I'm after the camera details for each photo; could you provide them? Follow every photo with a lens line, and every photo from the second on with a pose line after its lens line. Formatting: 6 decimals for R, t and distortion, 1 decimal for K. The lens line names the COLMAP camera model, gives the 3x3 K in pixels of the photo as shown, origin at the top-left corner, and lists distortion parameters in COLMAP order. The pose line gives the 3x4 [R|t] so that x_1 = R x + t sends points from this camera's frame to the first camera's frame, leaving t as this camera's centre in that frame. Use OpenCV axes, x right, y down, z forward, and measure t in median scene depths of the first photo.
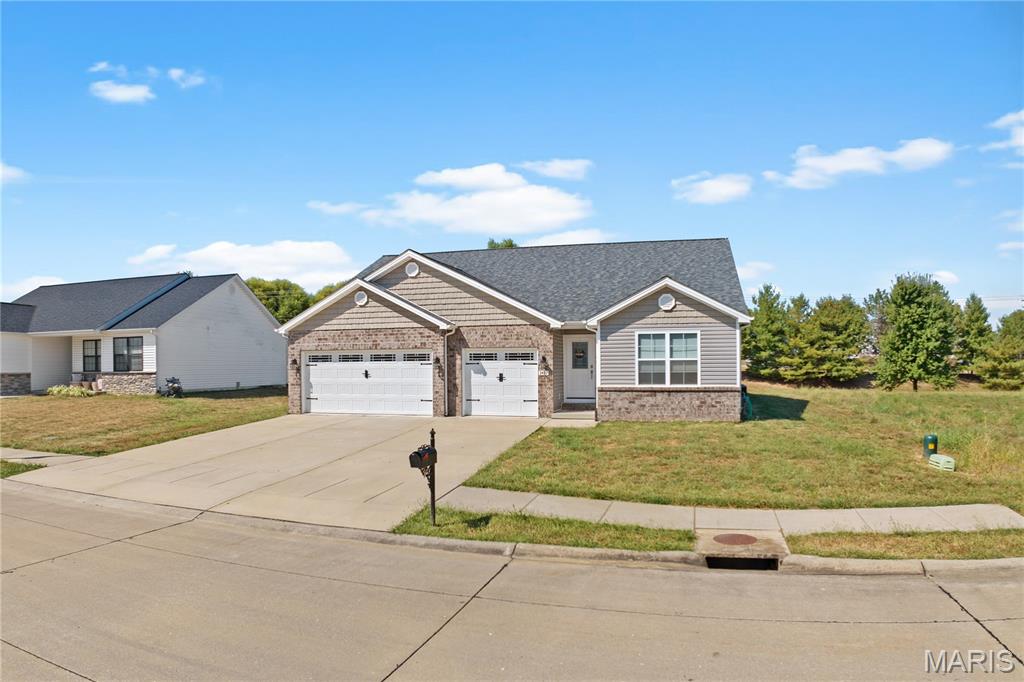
lens RADIAL K [[633.4, 0, 508.7], [0, 633.4, 367.1], [0, 0, 1]] dist [-0.156054, -0.002086]
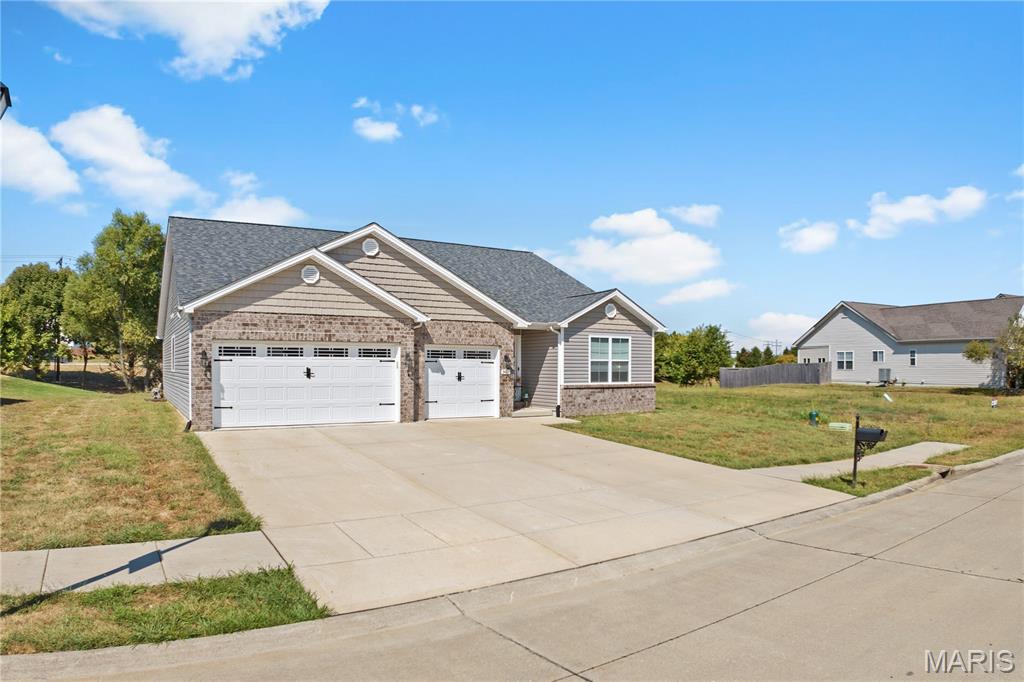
lens RADIAL K [[633.4, 0, 508.7], [0, 633.4, 367.1], [0, 0, 1]] dist [-0.156054, -0.002086]
pose [[0.676413, 0.007189, 0.736487, -0.657759], [-0.007772, 0.999966, -0.002622, 0.004242], [-0.736482, -0.003950, 0.676446, 0.315798]]
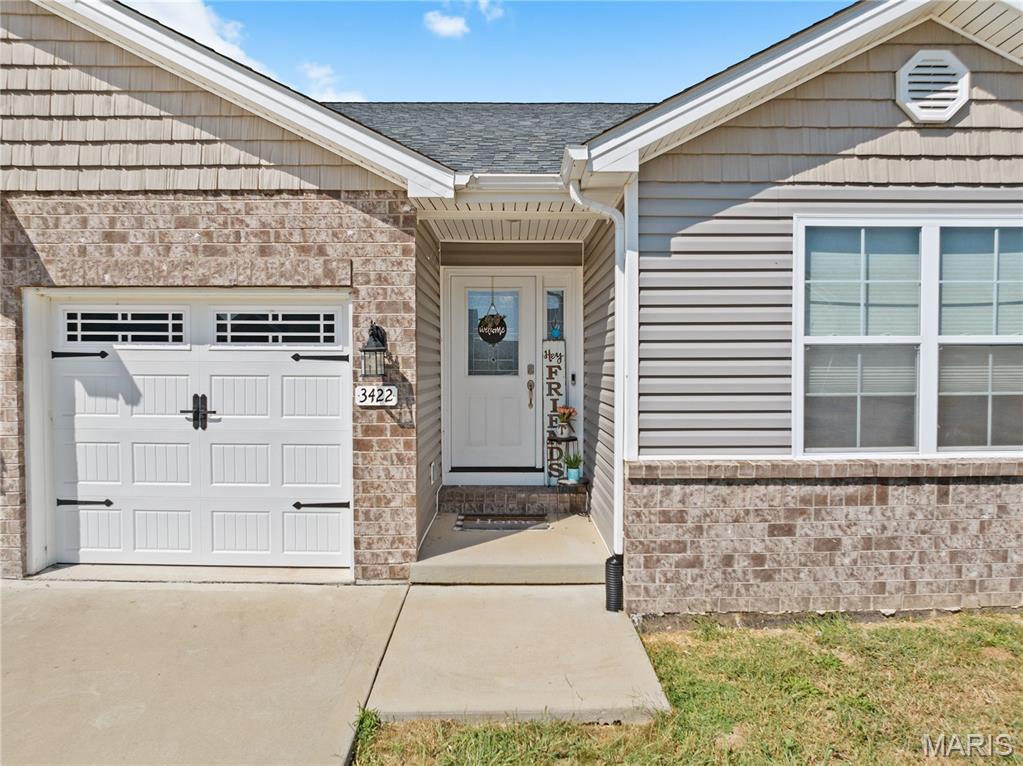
lens RADIAL K [[601.7, 0, 511.5], [0, 601.7, 383.0], [0, 0, 1]] dist [-0.017052, -0.000041]
pose [[0.962006, 0.001090, 0.273025, 0.041251], [-0.005368, 0.999874, 0.014923, 0.000971], [-0.272975, -0.015822, 0.961891, 0.748239]]
